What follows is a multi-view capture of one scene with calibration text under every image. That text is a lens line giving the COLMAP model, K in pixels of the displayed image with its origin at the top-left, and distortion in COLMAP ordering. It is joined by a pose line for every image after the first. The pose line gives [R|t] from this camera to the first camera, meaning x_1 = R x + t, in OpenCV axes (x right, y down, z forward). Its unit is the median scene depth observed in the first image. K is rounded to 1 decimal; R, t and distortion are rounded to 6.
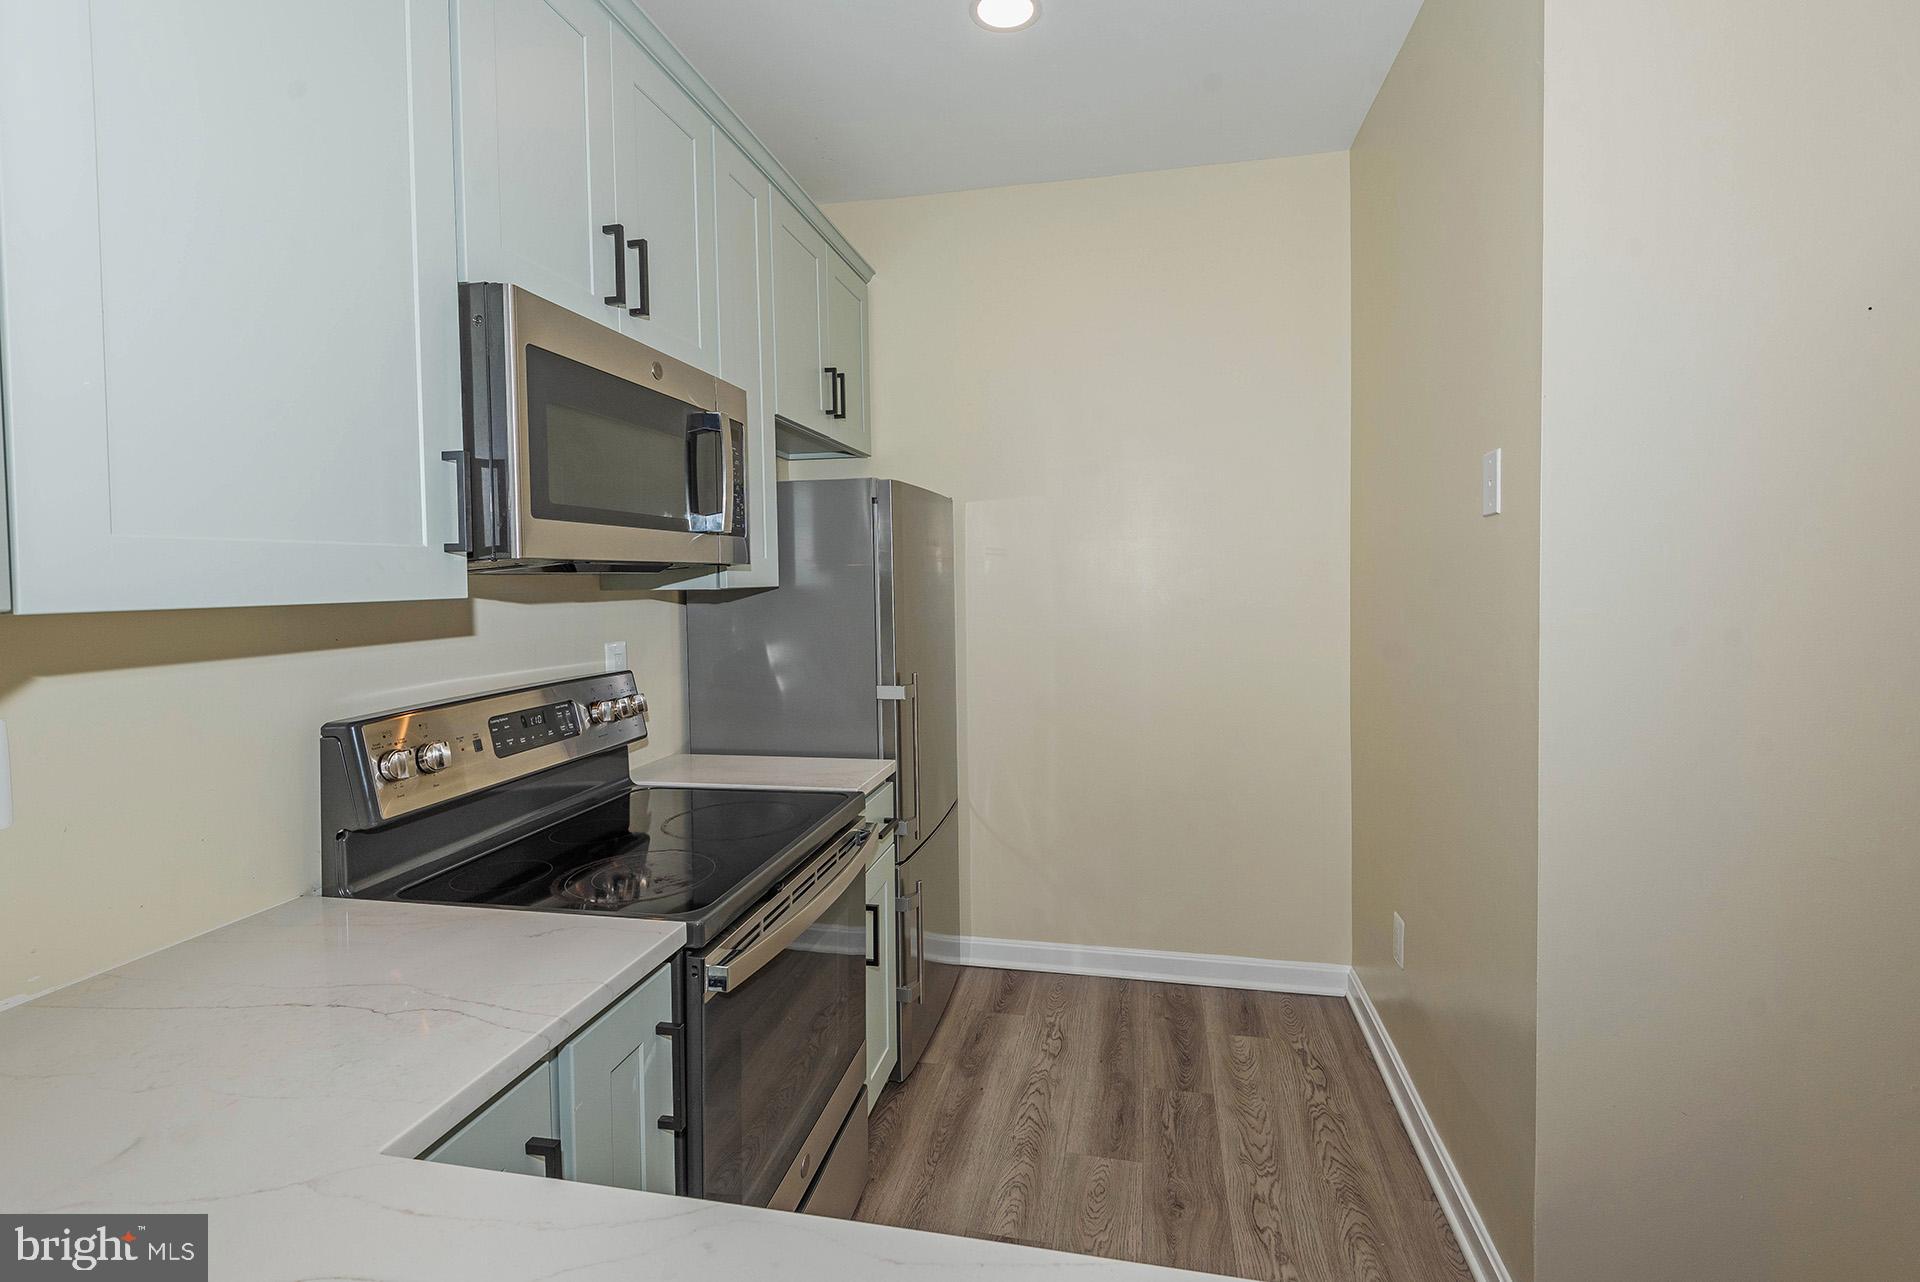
lens RADIAL K [[920.7, 0, 958.6], [0, 920.7, 633.2], [0, 0, 1]] dist [0.027105, -0.000036]
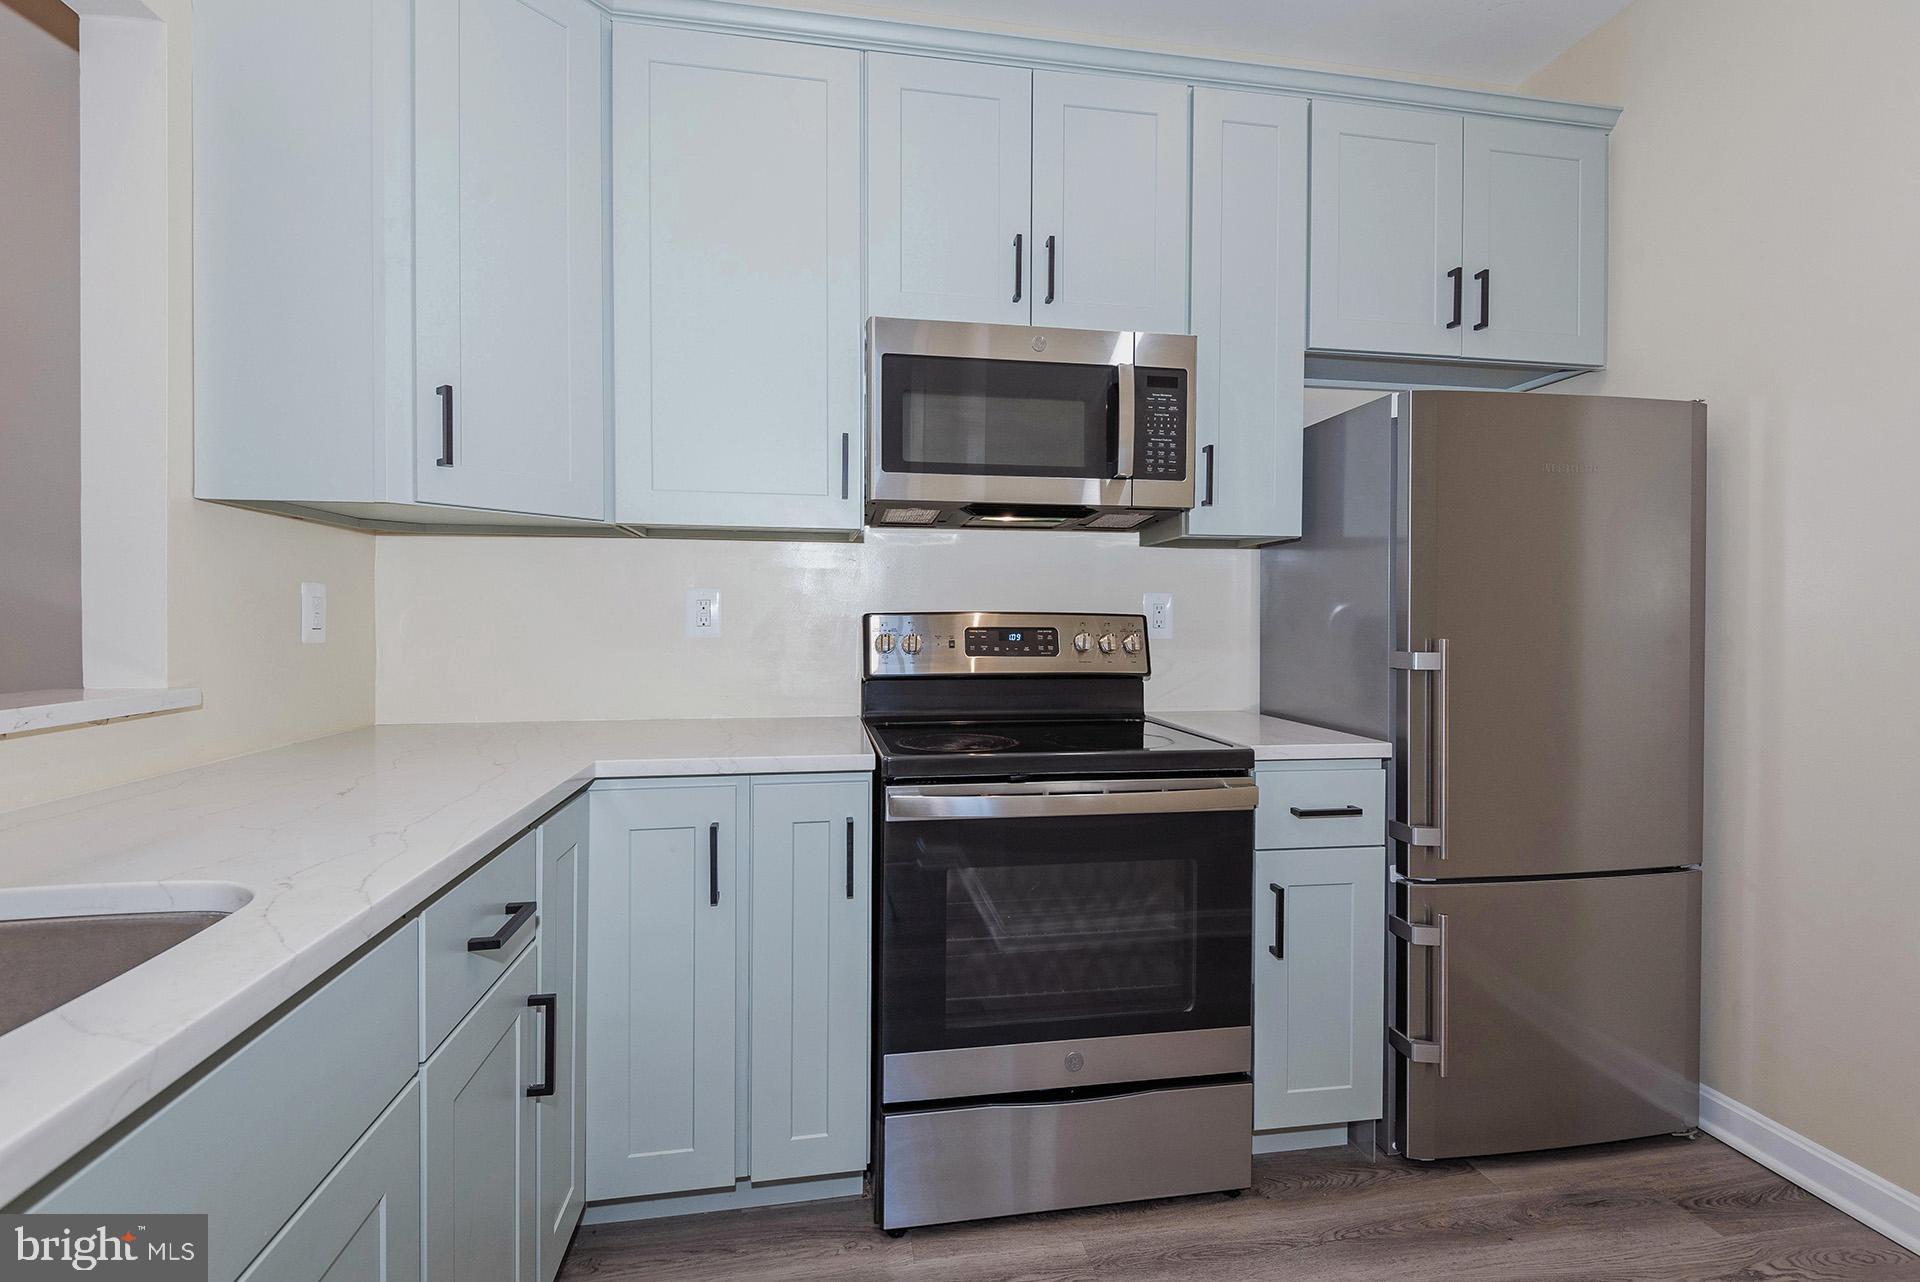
lens RADIAL K [[920.7, 0, 958.6], [0, 920.7, 633.2], [0, 0, 1]] dist [0.027105, -0.000036]
pose [[0.352889, 0.022088, -0.935405, 0.696430], [-0.072442, 0.997365, -0.003778, 0.095345], [0.932857, 0.069096, 0.353559, 0.449891]]
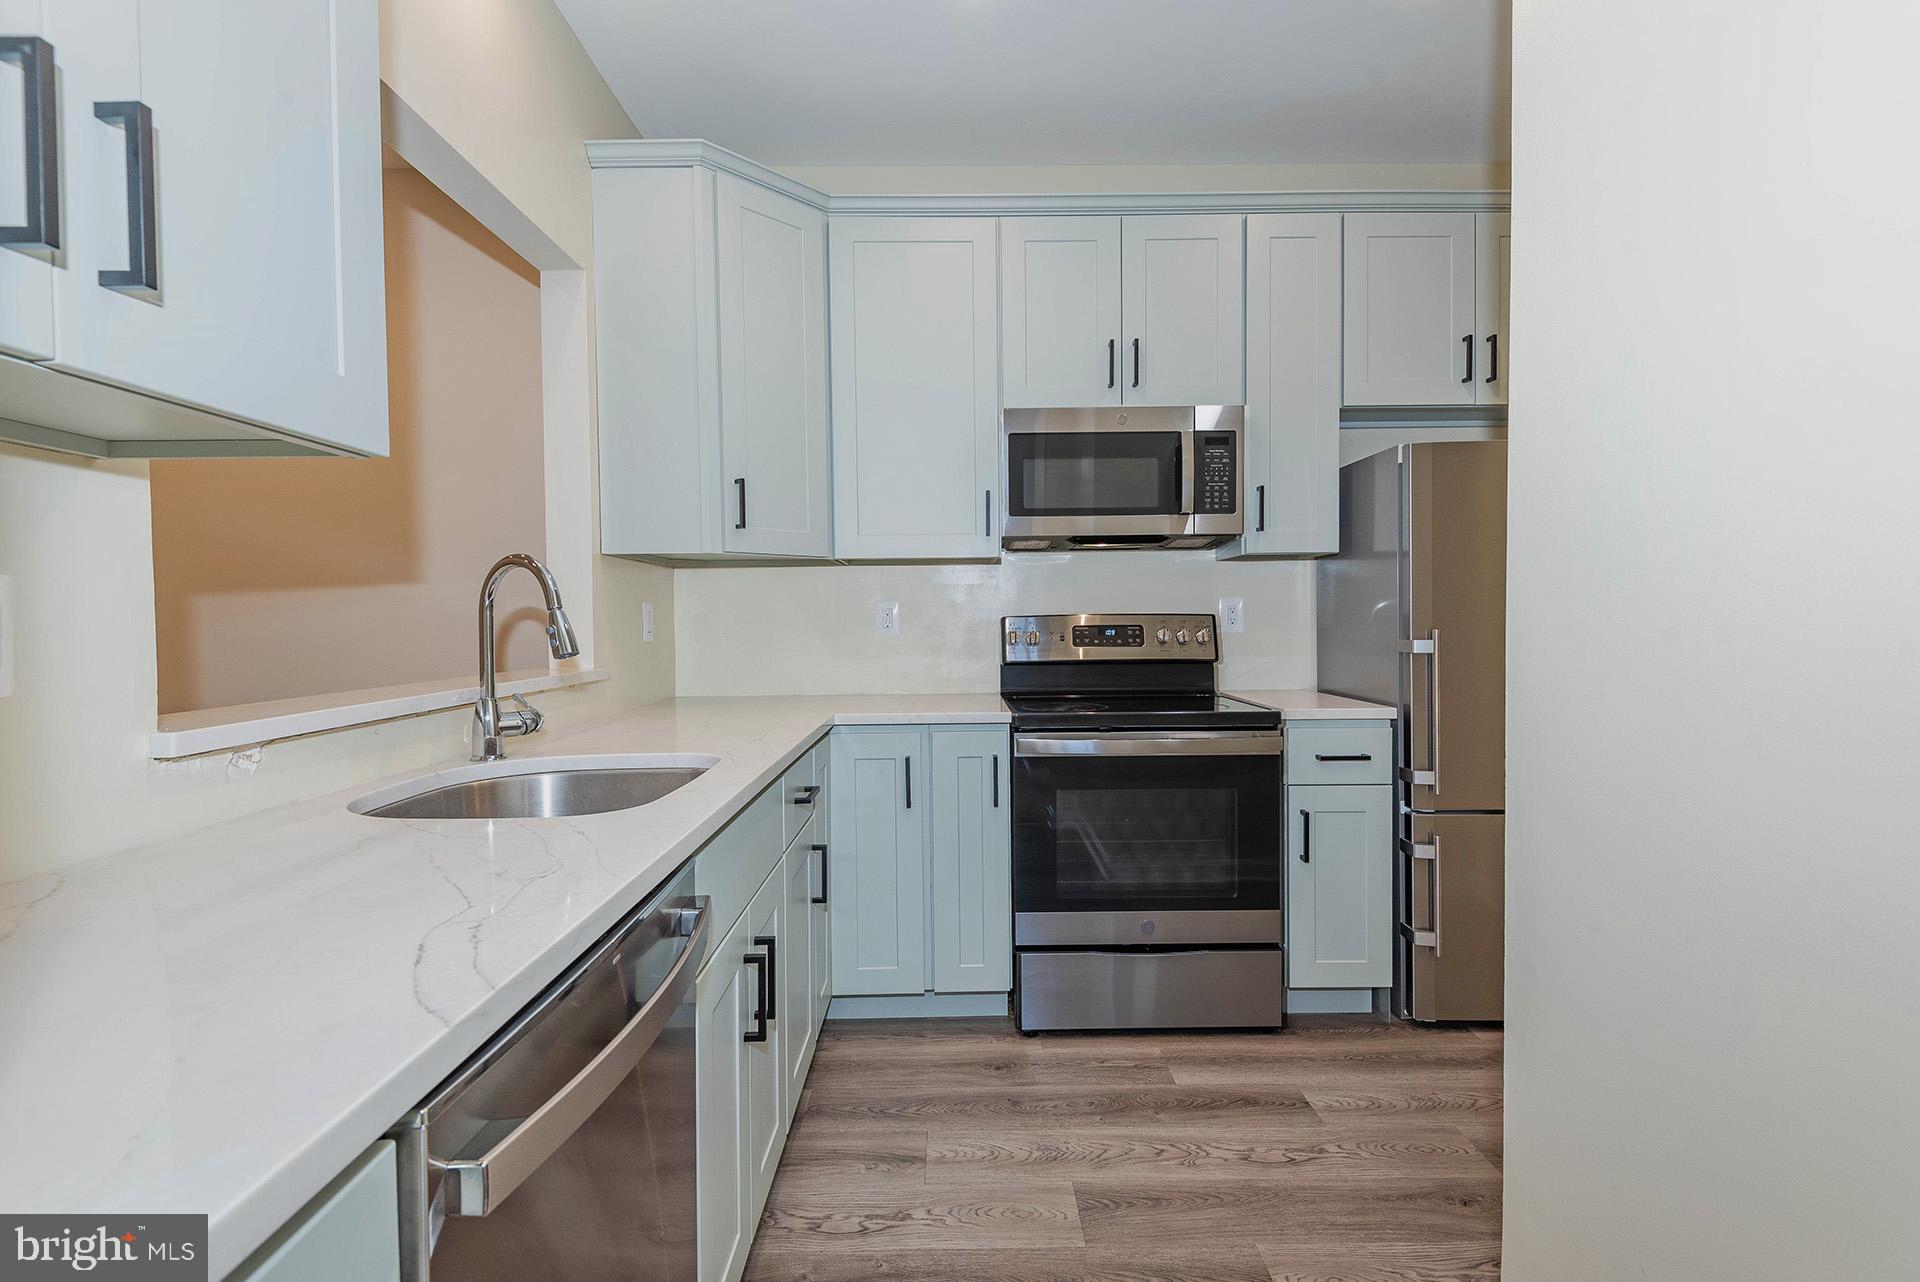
lens RADIAL K [[920.7, 0, 958.6], [0, 920.7, 633.2], [0, 0, 1]] dist [0.027105, -0.000036]
pose [[0.217404, 0.018041, -0.975915, 1.125666], [-0.060168, 0.998175, 0.005049, 0.099674], [0.974225, 0.057621, 0.218093, 0.324109]]
